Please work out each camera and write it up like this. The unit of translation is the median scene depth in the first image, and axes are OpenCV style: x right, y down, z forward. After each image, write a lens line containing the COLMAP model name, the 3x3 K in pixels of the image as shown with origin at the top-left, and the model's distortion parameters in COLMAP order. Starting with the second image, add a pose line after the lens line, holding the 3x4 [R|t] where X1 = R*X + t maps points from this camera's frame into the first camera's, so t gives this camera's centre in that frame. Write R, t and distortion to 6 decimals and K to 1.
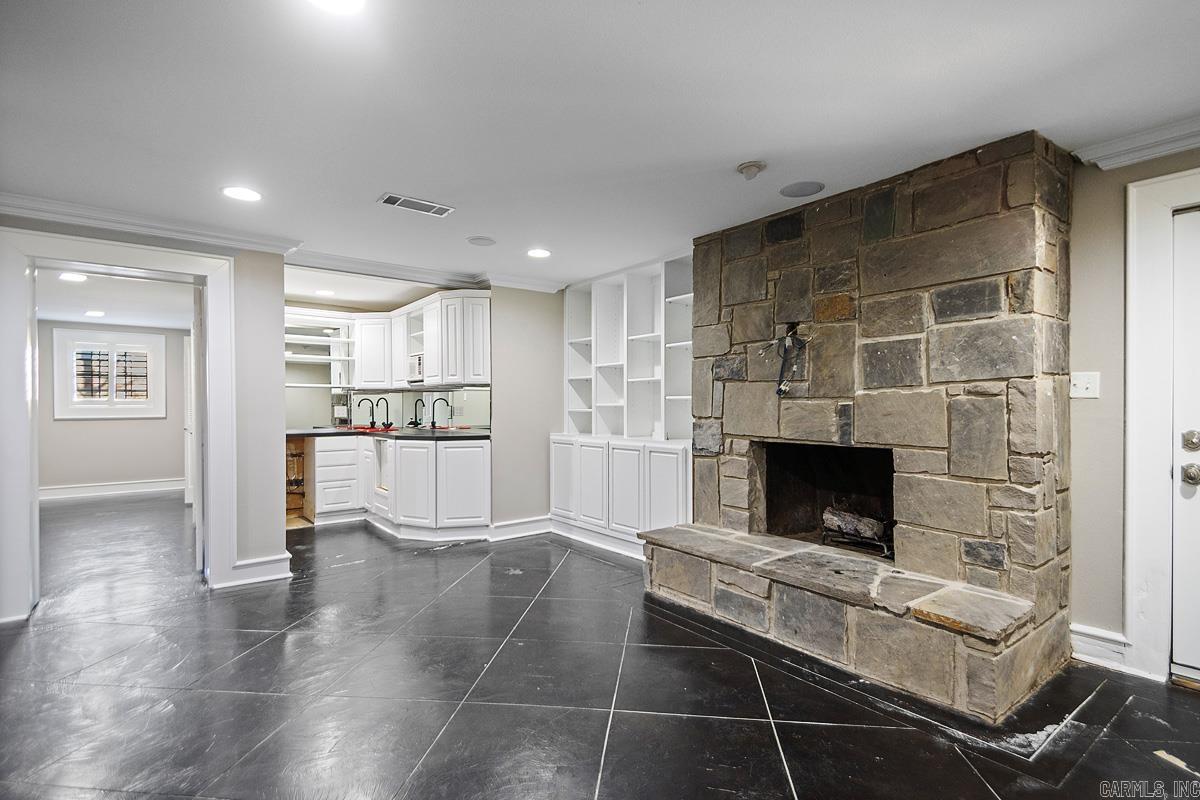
lens RADIAL K [[558.0, 0, 612.6], [0, 558.0, 406.1], [0, 0, 1]] dist [0.025003, -0.011330]
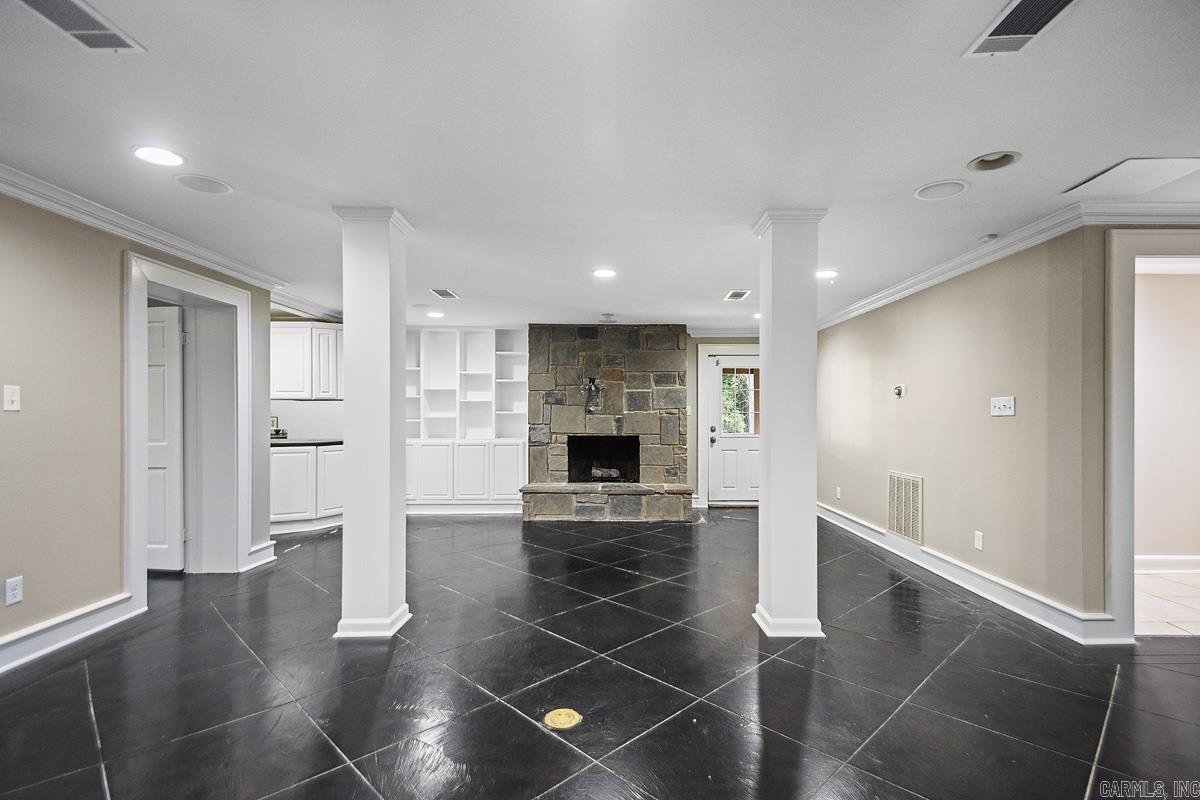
lens RADIAL K [[558.0, 0, 610.6], [0, 558.0, 407.3], [0, 0, 1]] dist [0.025003, -0.011330]
pose [[0.623949, 0.015668, 0.781308, -1.330016], [-0.002636, 0.999836, -0.017945, -0.002312], [-0.781460, 0.009138, 0.623888, -0.379959]]
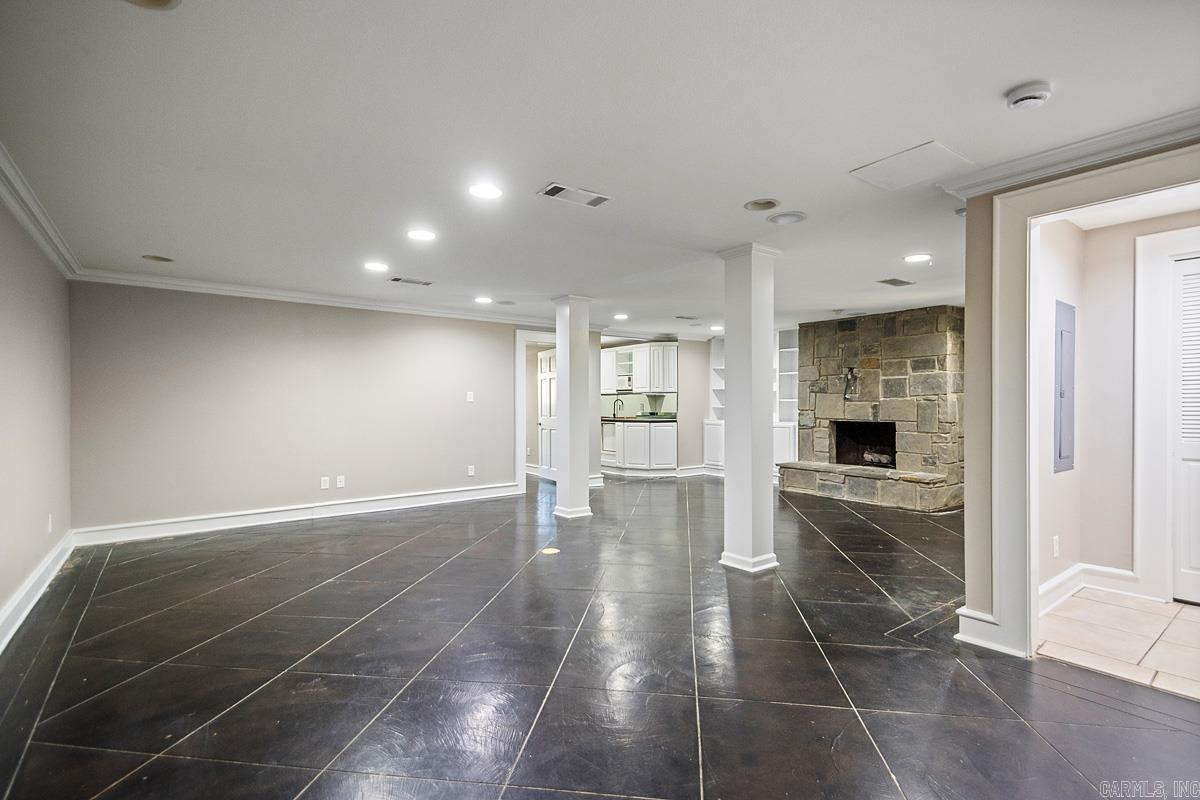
lens RADIAL K [[558.0, 0, 604.6], [0, 558.0, 401.8], [0, 0, 1]] dist [0.025003, -0.011330]
pose [[0.999491, 0.001198, -0.031866, -0.623695], [-0.001307, 0.999993, -0.003419, -0.002804], [0.031861, 0.003459, 0.999486, -1.342473]]
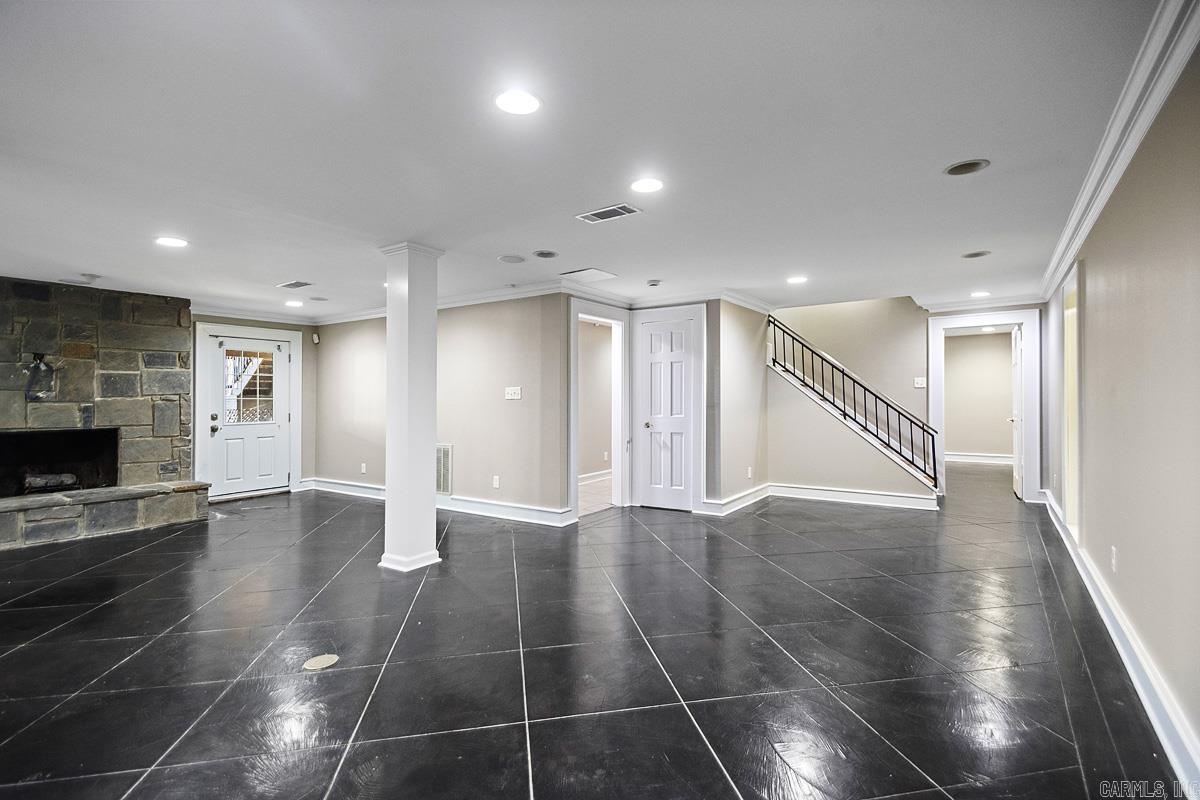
lens RADIAL K [[558.0, 0, 609.7], [0, 558.0, 387.1], [0, 0, 1]] dist [0.025003, -0.011330]
pose [[-0.303860, 0.025782, 0.952368, -1.734571], [0.011175, 0.999661, -0.023496, -0.001046], [-0.952651, 0.003503, -0.304045, -0.039122]]
